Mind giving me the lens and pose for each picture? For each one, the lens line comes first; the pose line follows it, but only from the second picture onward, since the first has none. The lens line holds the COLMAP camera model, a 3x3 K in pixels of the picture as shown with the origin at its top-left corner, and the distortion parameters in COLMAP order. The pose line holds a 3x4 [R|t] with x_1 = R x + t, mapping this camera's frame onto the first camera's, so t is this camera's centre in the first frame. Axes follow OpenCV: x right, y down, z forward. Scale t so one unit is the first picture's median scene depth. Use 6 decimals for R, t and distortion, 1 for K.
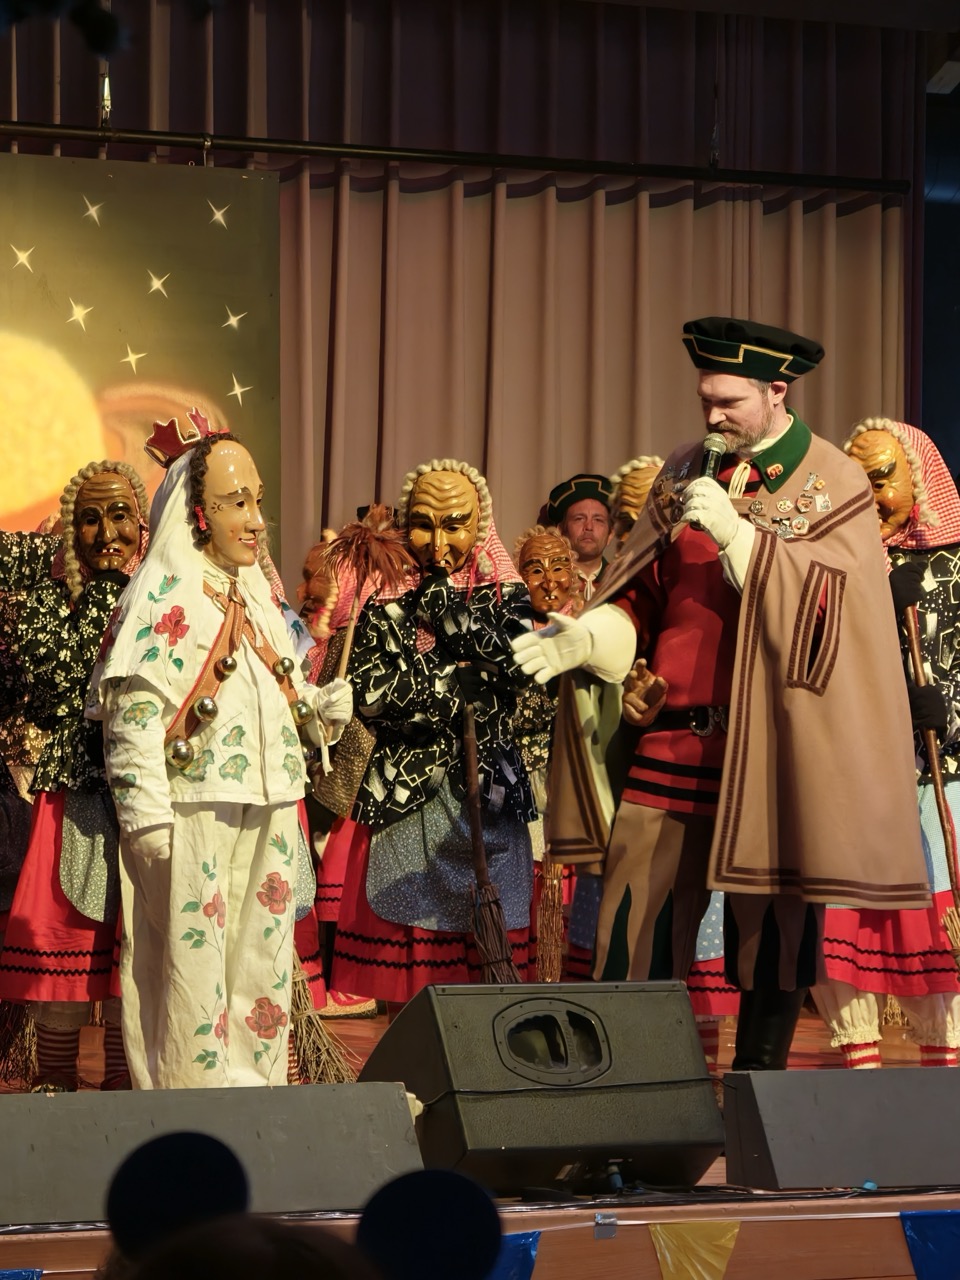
lens RADIAL K [[5270.2, 0, 480.0], [0, 5270.2, 640.0], [0, 0, 1]] dist [-0.061702, 12.285080]
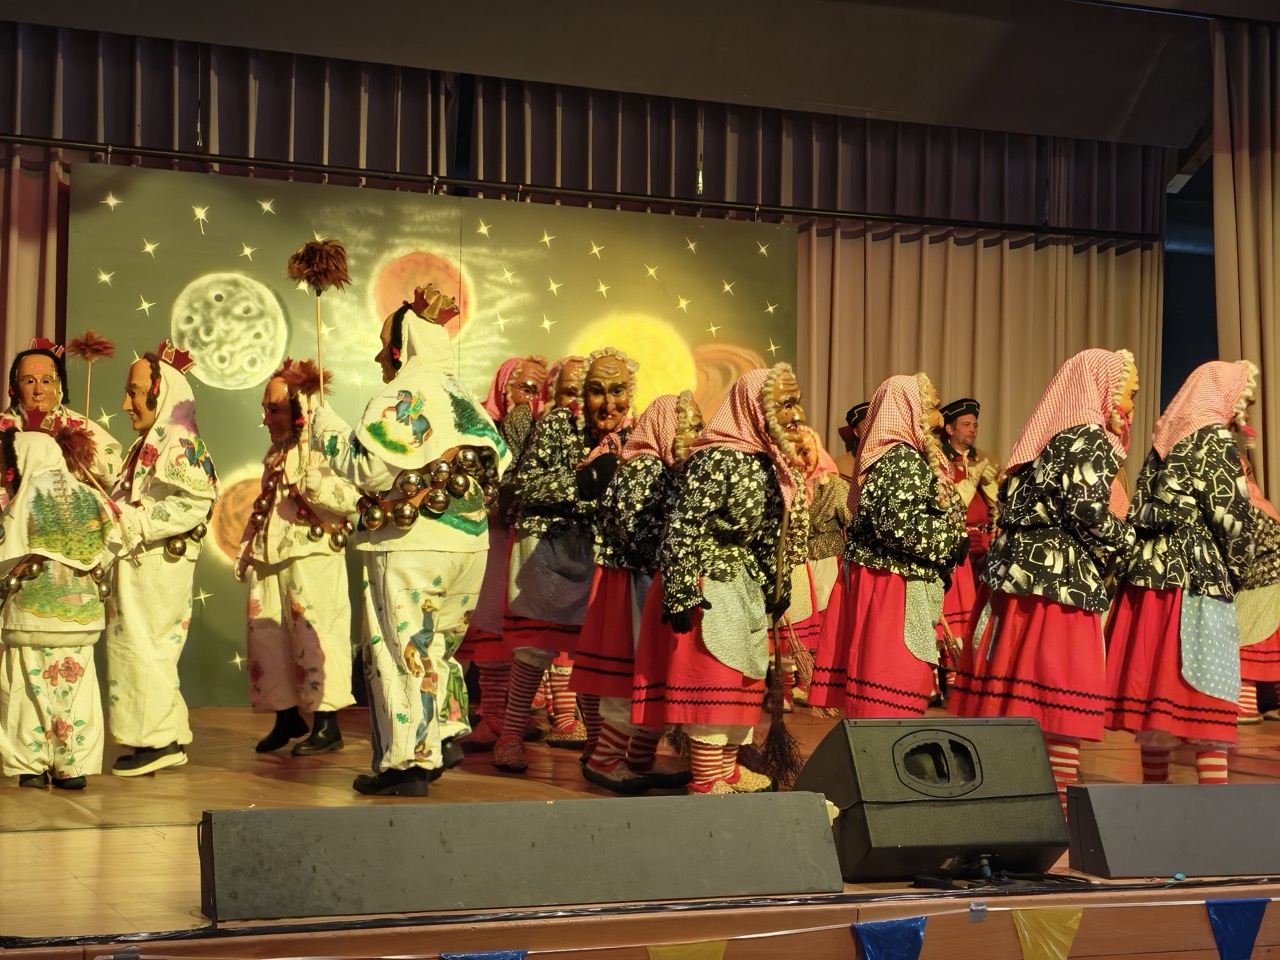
lens RADIAL K [[2325.9, 0, 706.3], [0, 2325.9, 478.1], [0, 0, 1]] dist [0.254310, -0.403232]
pose [[0.995557, 0.008255, -0.093797, 0.010084], [-0.009486, 0.999875, -0.012678, 0.011951], [0.093681, 0.013512, 0.995511, 0.395722]]
